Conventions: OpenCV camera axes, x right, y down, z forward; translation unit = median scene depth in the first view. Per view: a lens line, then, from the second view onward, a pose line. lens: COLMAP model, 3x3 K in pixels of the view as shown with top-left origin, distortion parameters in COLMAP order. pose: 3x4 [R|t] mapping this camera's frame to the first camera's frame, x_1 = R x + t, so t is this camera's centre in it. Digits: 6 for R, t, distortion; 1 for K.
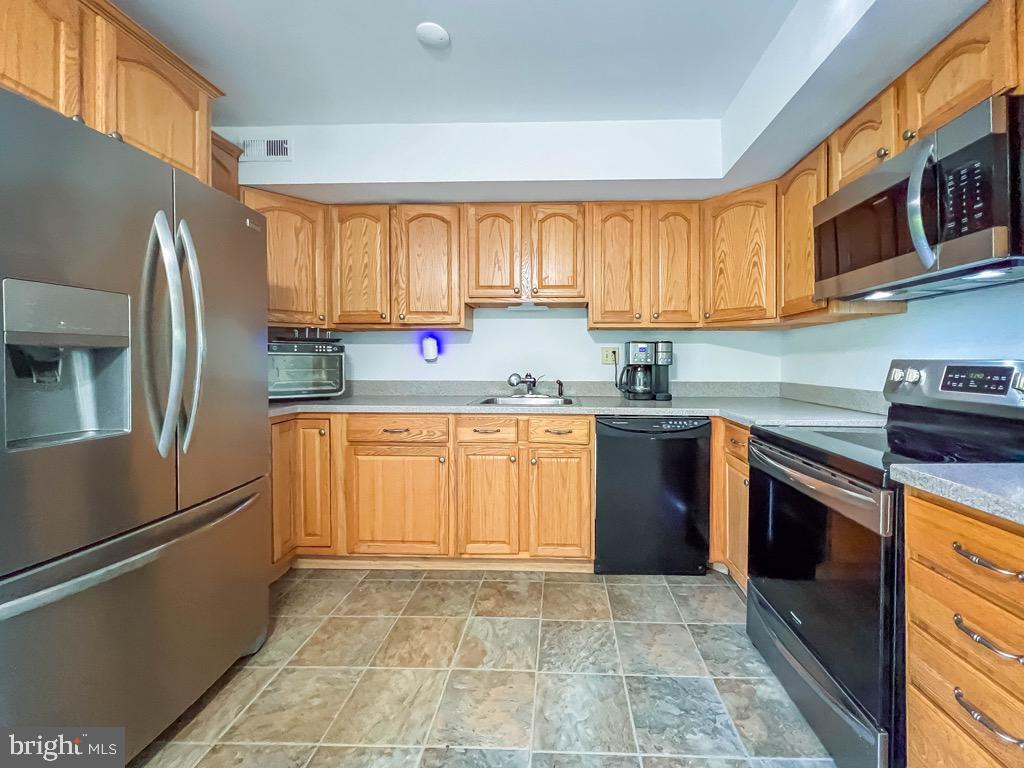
lens RADIAL K [[433.5, 0, 559.4], [0, 433.5, 363.6], [0, 0, 1]] dist [-0.003692, 0.000713]
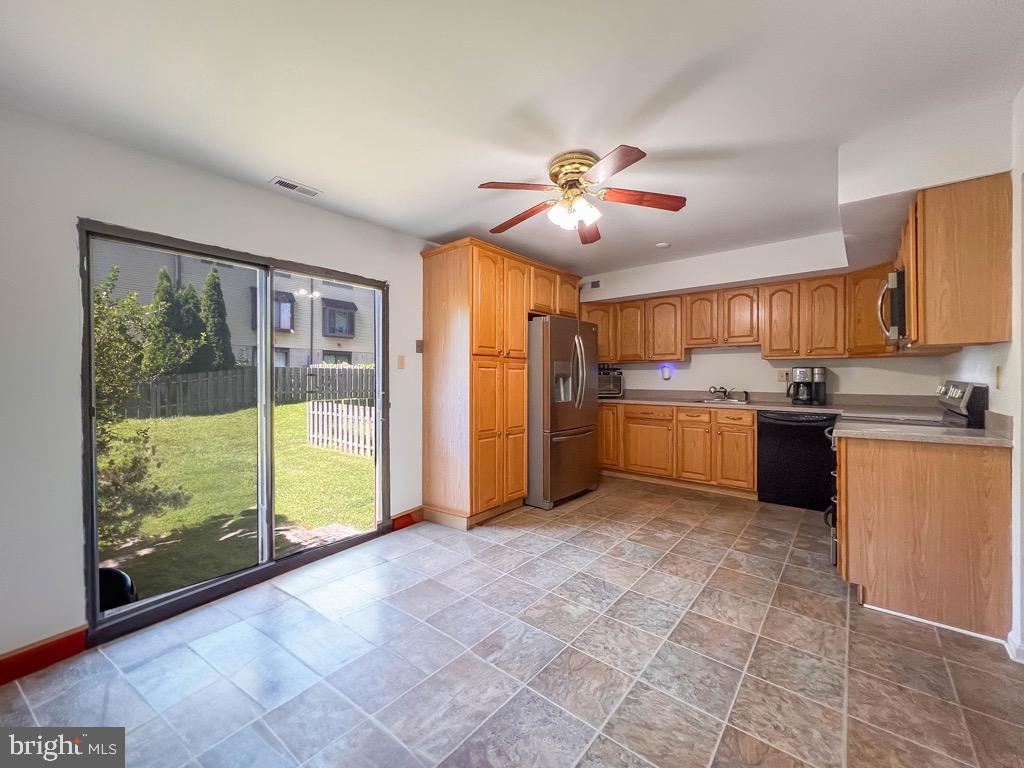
lens RADIAL K [[409.2, 0, 506.8], [0, 409.2, 384.8], [0, 0, 1]] dist [-0.002397, -0.000116]
pose [[0.768339, 0.011416, -0.639942, 0.341123], [-0.000354, 0.999848, 0.017412, -0.013581], [0.640043, -0.013151, 0.768226, -0.887405]]
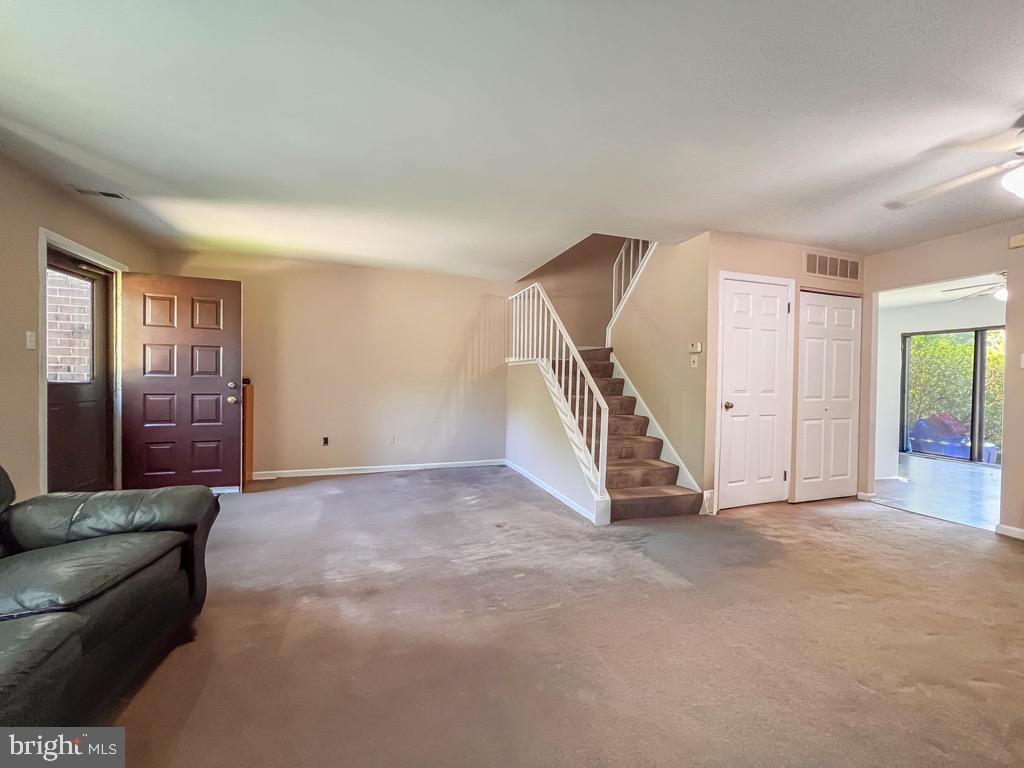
lens RADIAL K [[409.2, 0, 513.7], [0, 409.2, 384.3], [0, 0, 1]] dist [-0.002397, -0.000116]
pose [[-0.939996, -0.005355, -0.341144, 2.596343], [-0.012395, 0.999753, 0.018460, -0.005569], [0.340960, 0.021581, -0.939830, 0.903121]]
